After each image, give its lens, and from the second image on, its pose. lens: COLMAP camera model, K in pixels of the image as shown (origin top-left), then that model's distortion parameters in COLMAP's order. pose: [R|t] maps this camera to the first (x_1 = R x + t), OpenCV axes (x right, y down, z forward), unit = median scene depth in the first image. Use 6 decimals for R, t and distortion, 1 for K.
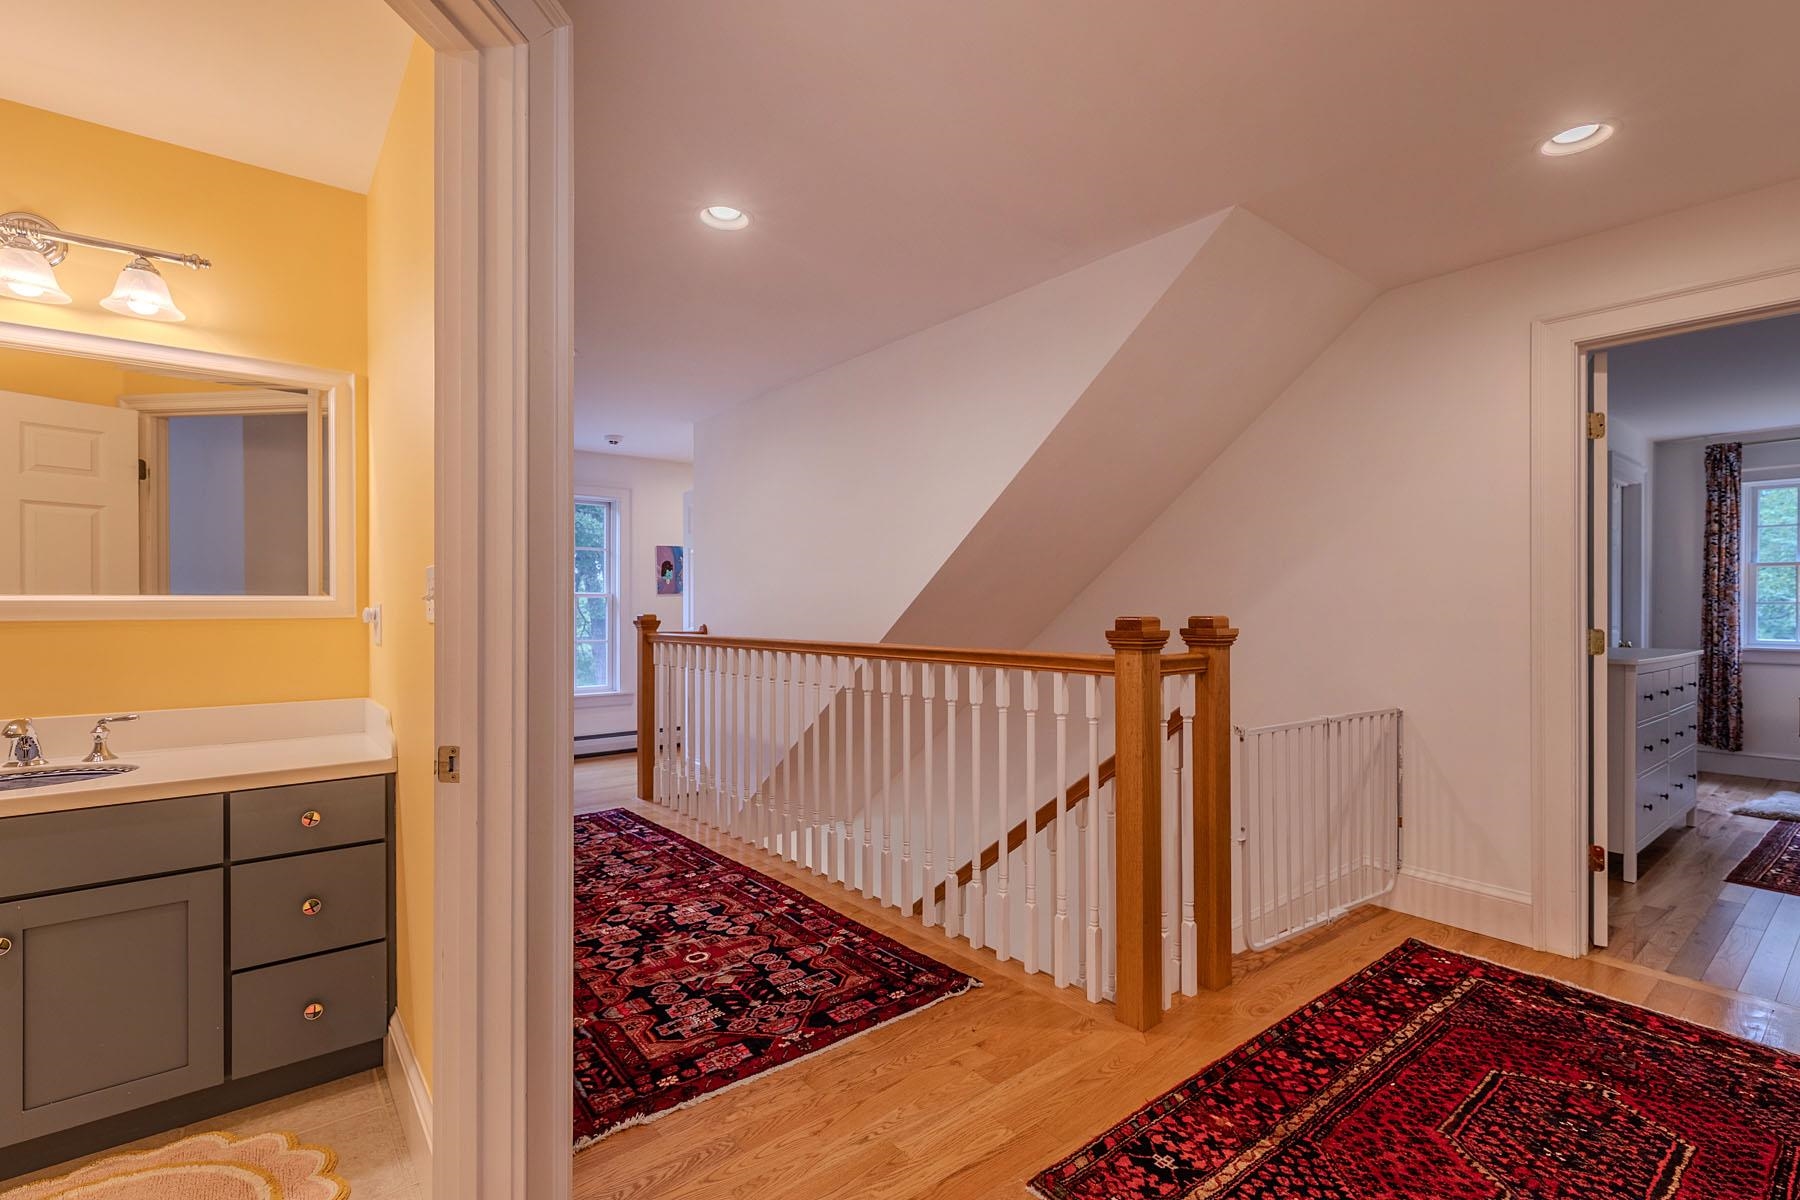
lens RADIAL K [[821.0, 0, 900.0], [0, 821.0, 600.0], [0, 0, 1]] dist [-0.000570, -0.000363]
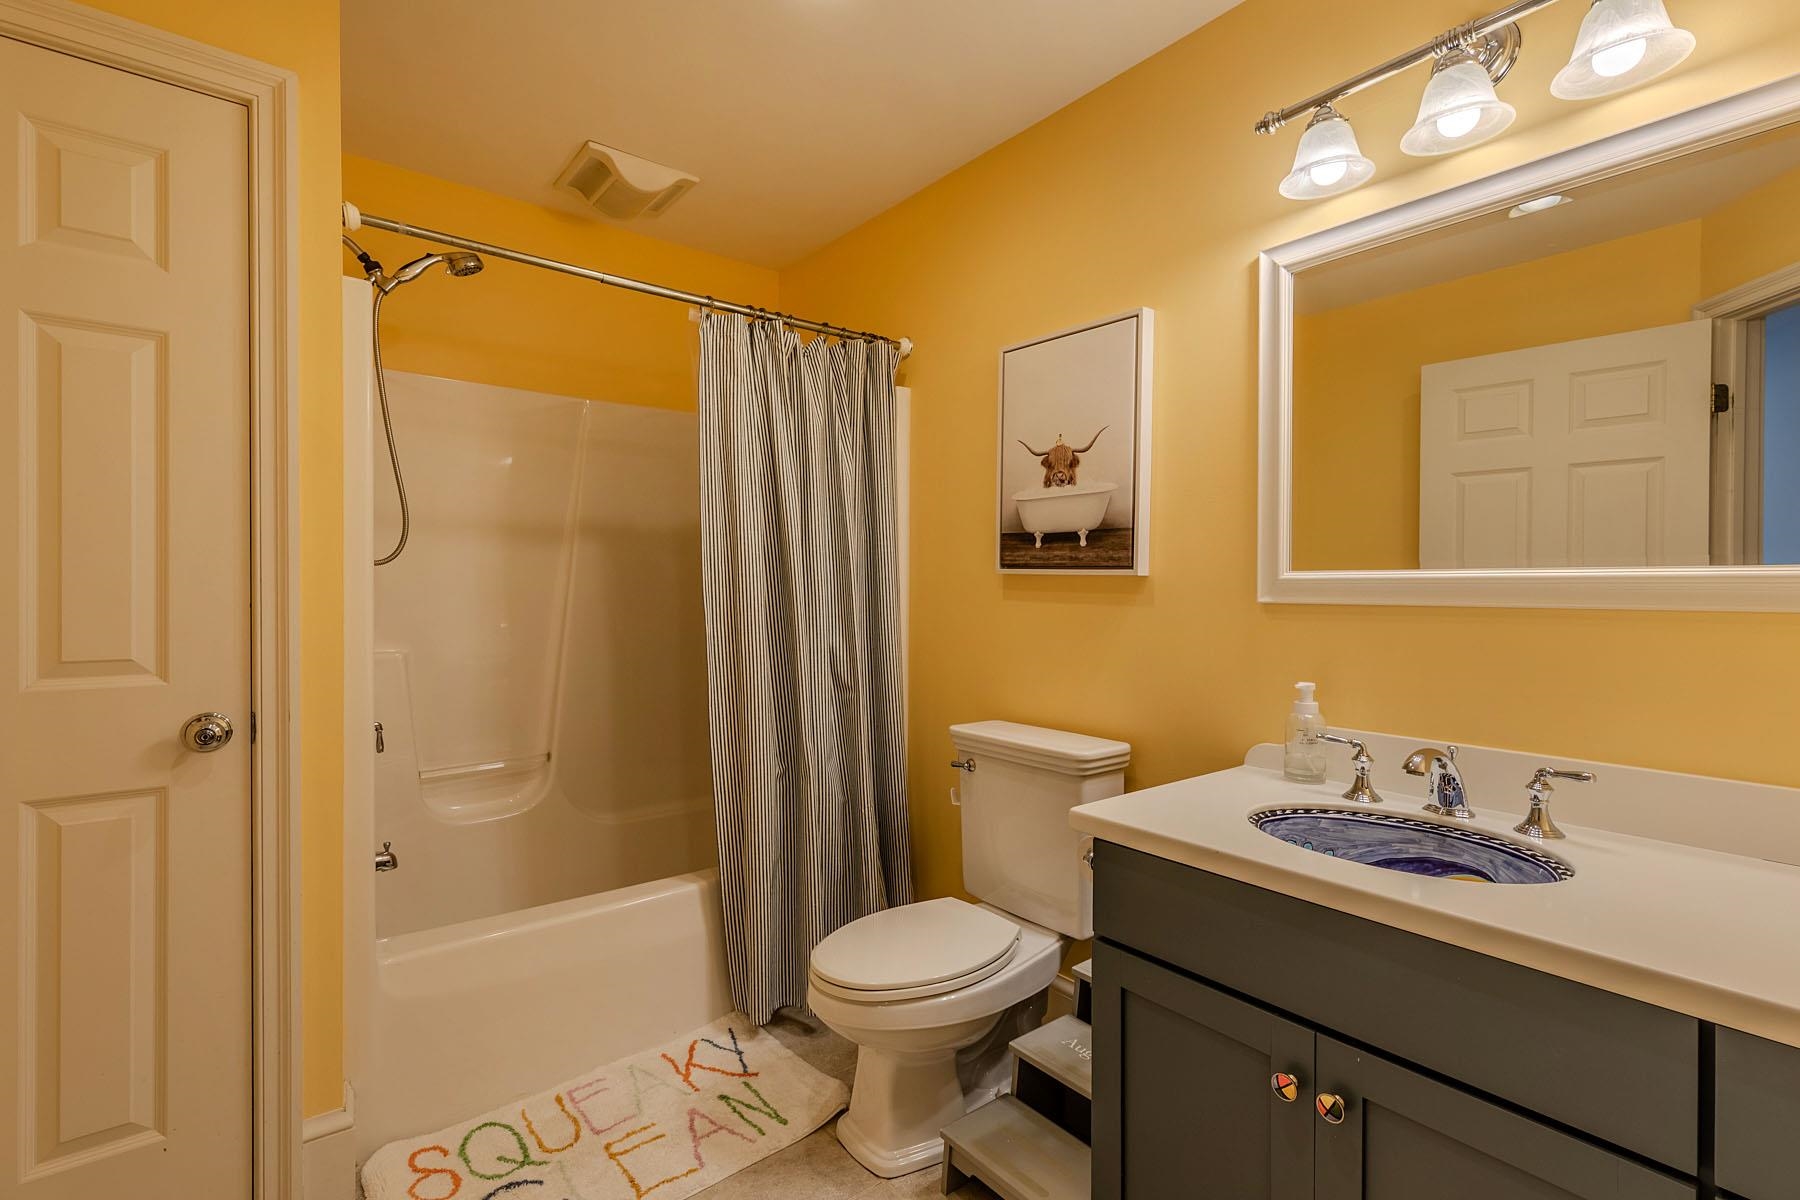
lens RADIAL K [[821.0, 0, 900.0], [0, 821.0, 600.0], [0, 0, 1]] dist [-0.000570, -0.000363]
pose [[0.000169, 0.013337, -0.999911, -0.372587], [0.014459, 0.999807, 0.013338, 0.006517], [0.999895, -0.014460, -0.000024, 0.530502]]
